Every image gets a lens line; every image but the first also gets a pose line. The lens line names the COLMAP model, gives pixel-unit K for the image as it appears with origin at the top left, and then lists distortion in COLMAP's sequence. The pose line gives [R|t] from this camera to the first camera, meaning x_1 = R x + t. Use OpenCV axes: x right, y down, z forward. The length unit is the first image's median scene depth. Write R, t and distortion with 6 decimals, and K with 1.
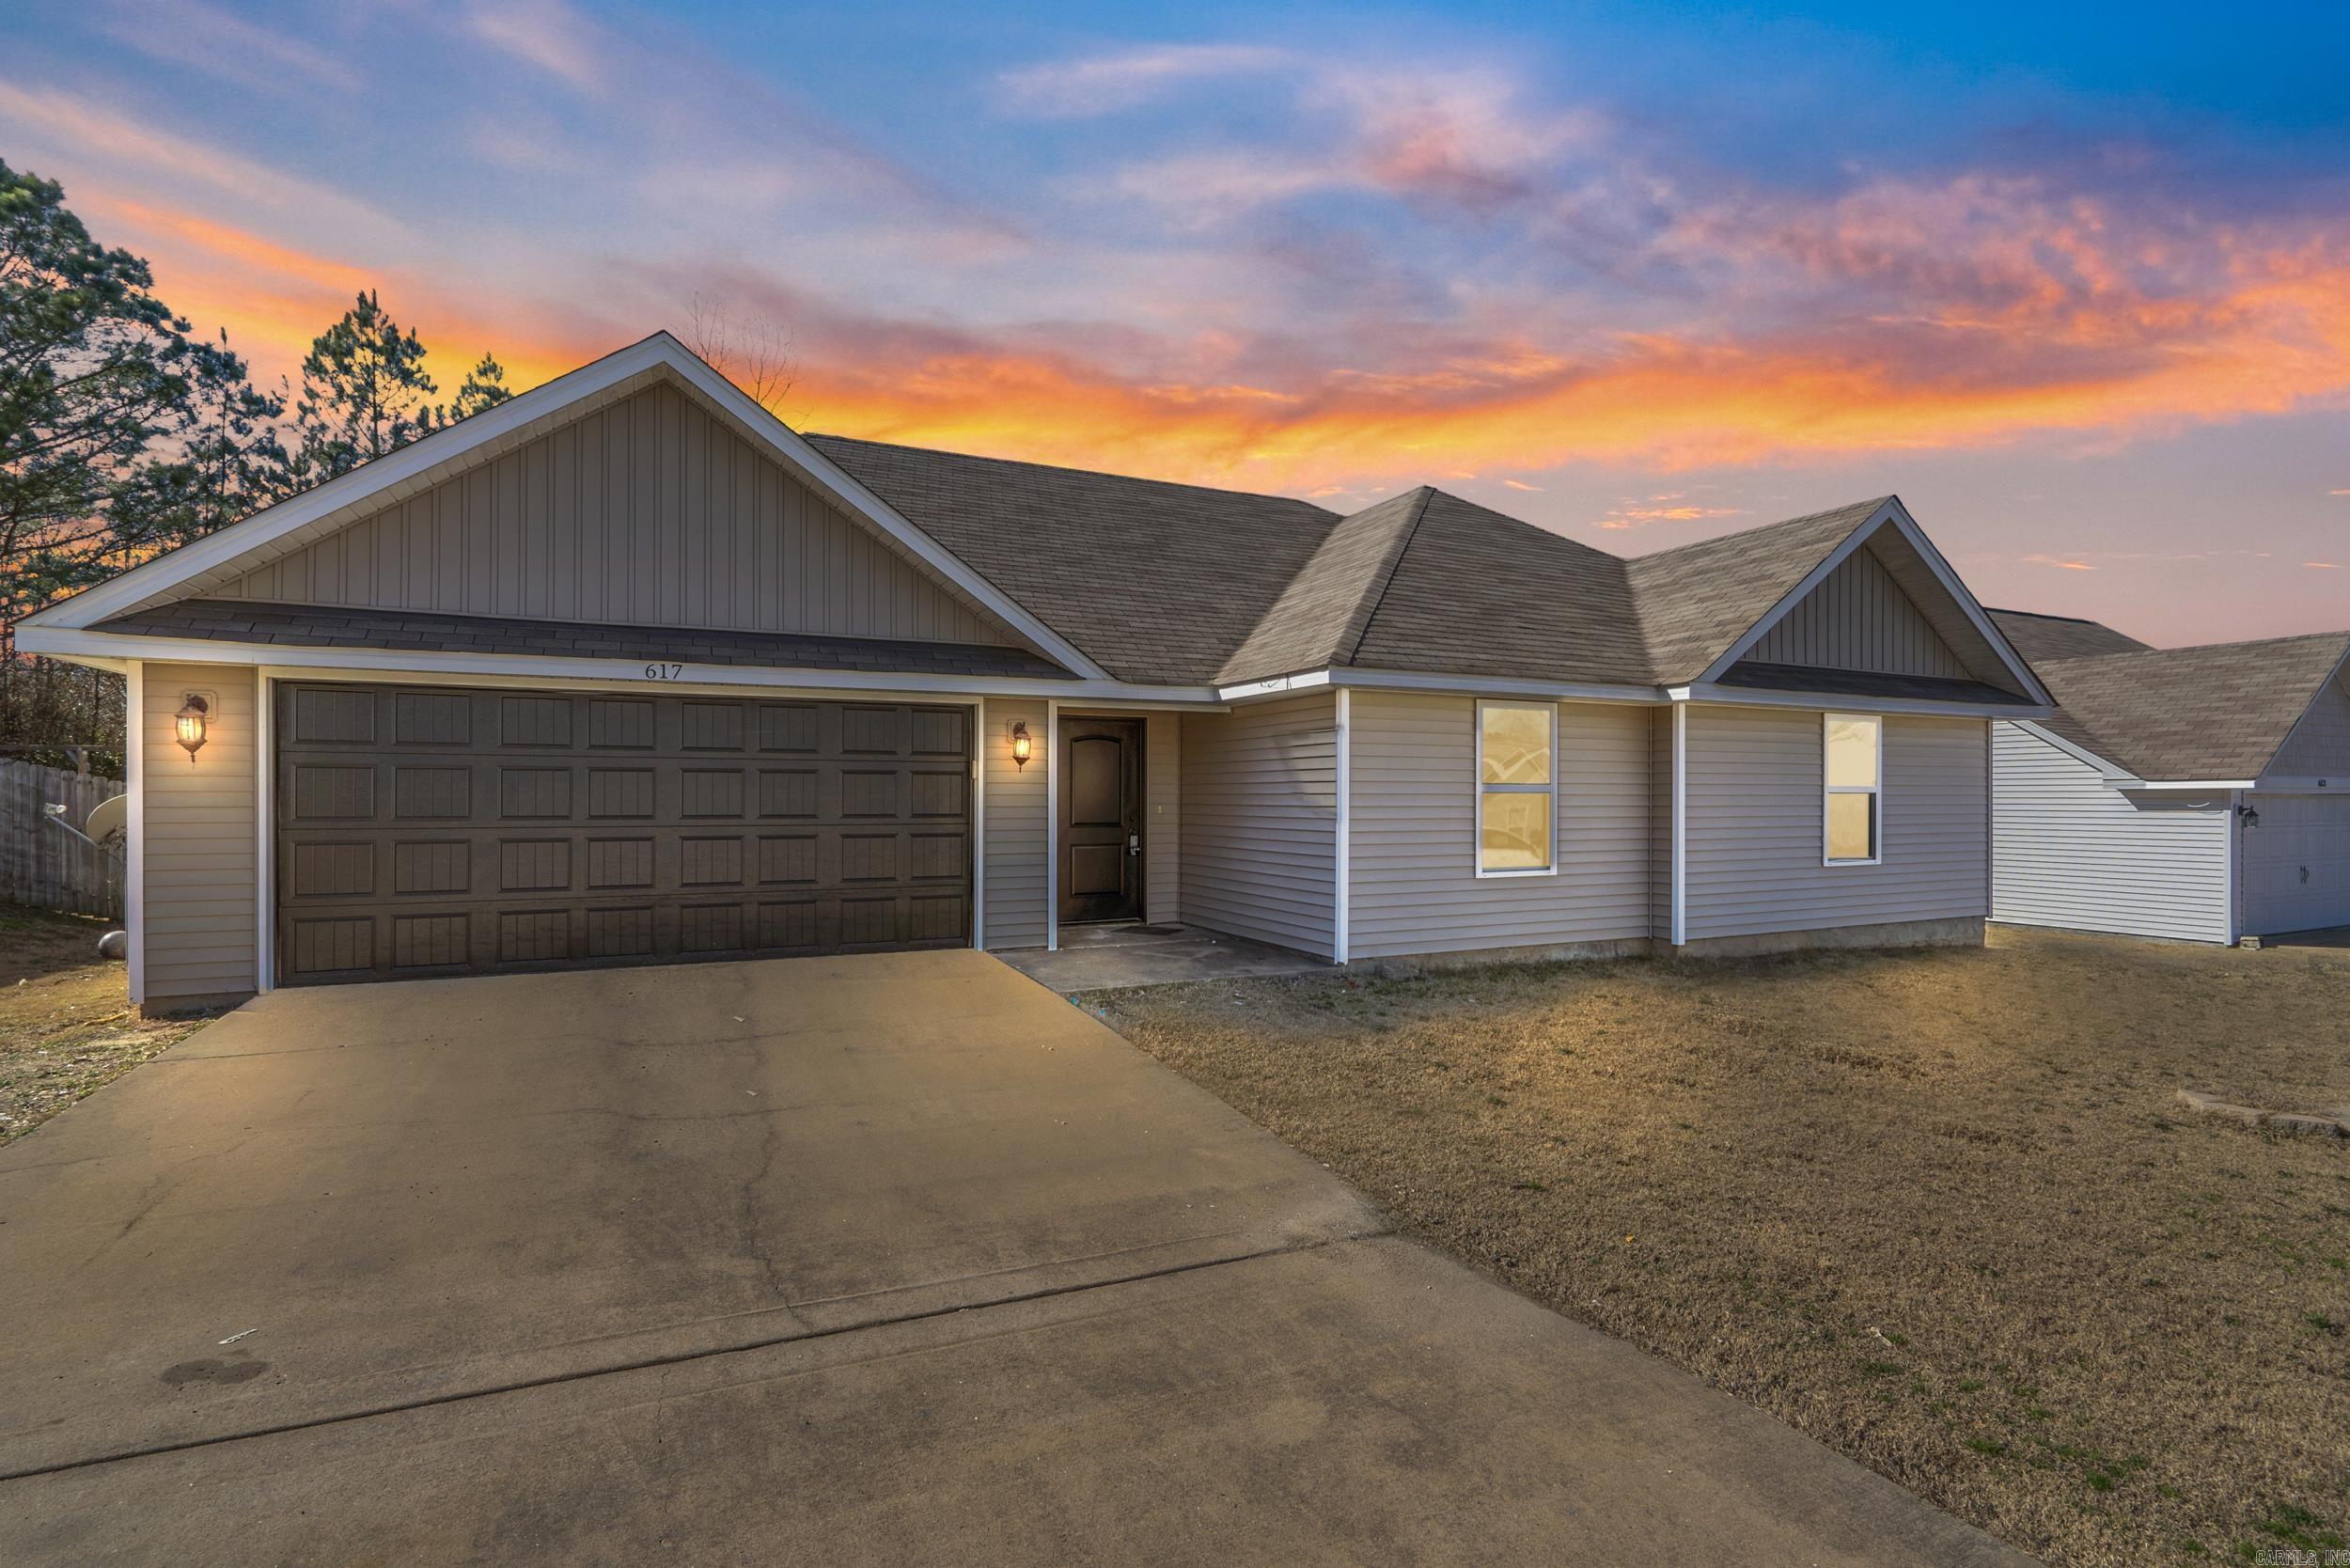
lens RADIAL K [[1079.6, 0, 1173.5], [0, 1079.6, 792.2], [0, 0, 1]] dist [-0.005598, 0.000687]
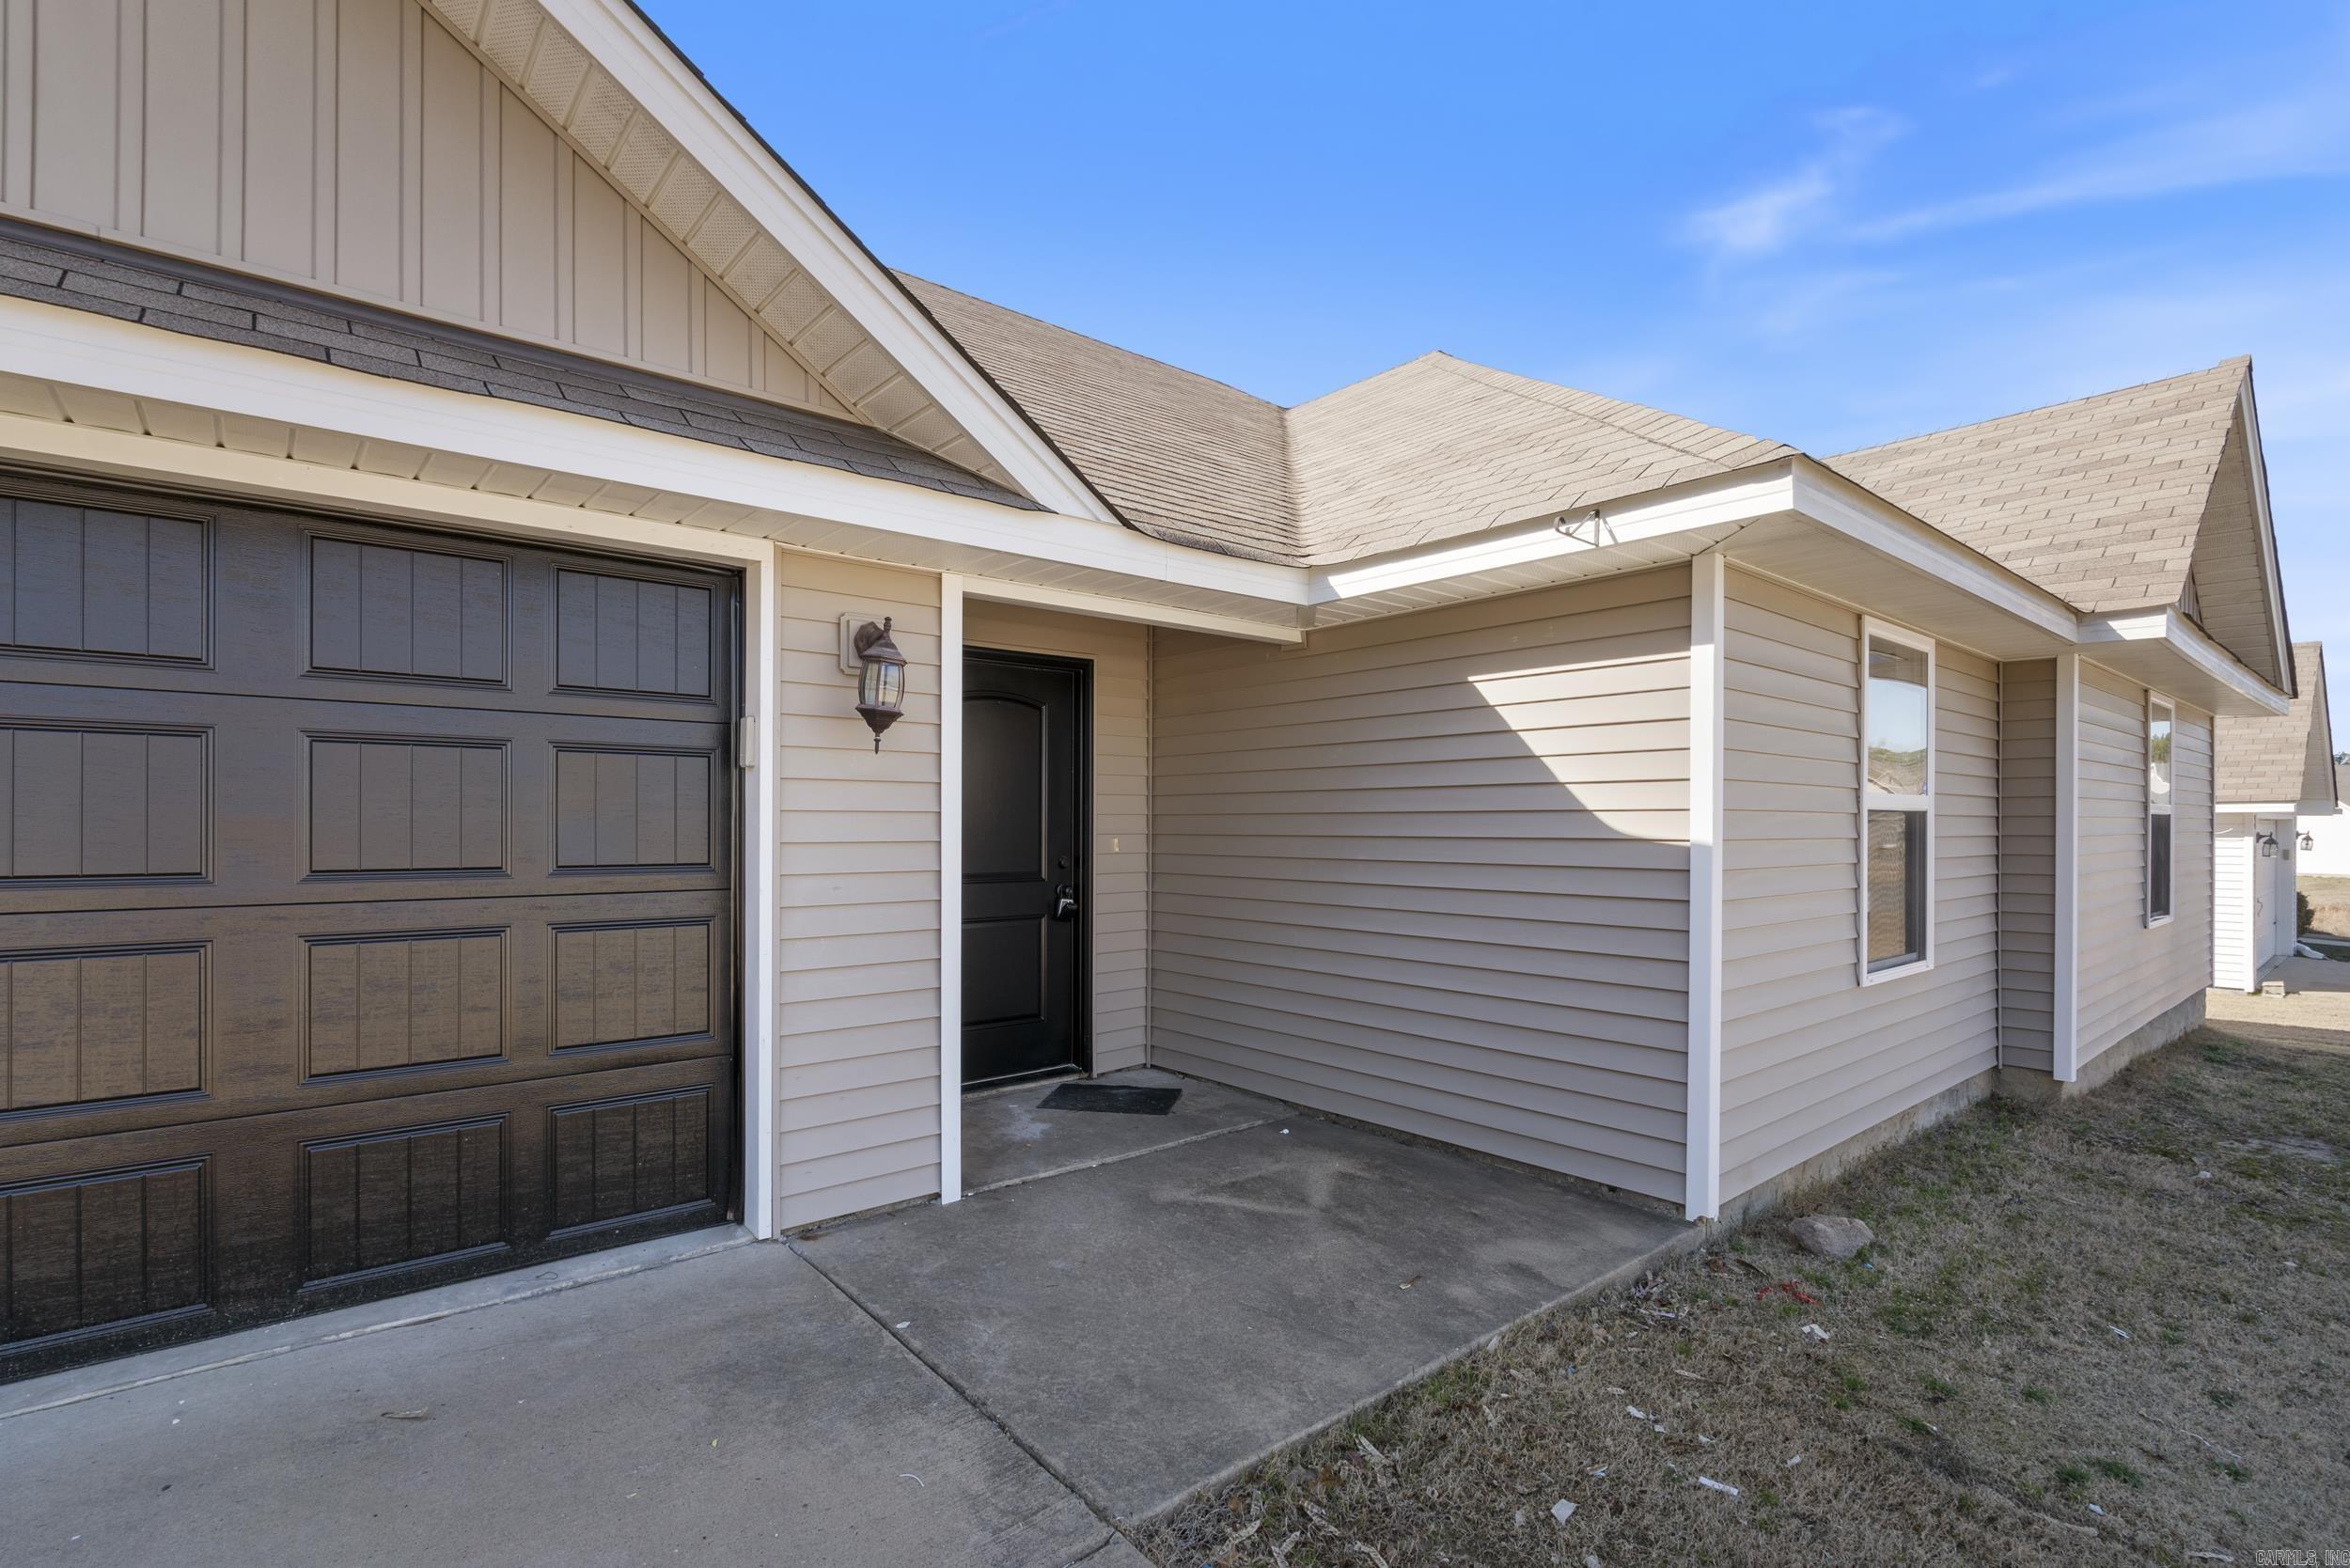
lens RADIAL K [[1079.6, 0, 1174.8], [0, 1079.6, 822.9], [0, 0, 1]] dist [-0.005598, 0.000687]
pose [[0.964973, 0.000007, 0.262351, -0.136493], [-0.000857, 0.999995, 0.003126, 0.005013], [-0.262349, -0.003241, 0.964968, 0.593056]]
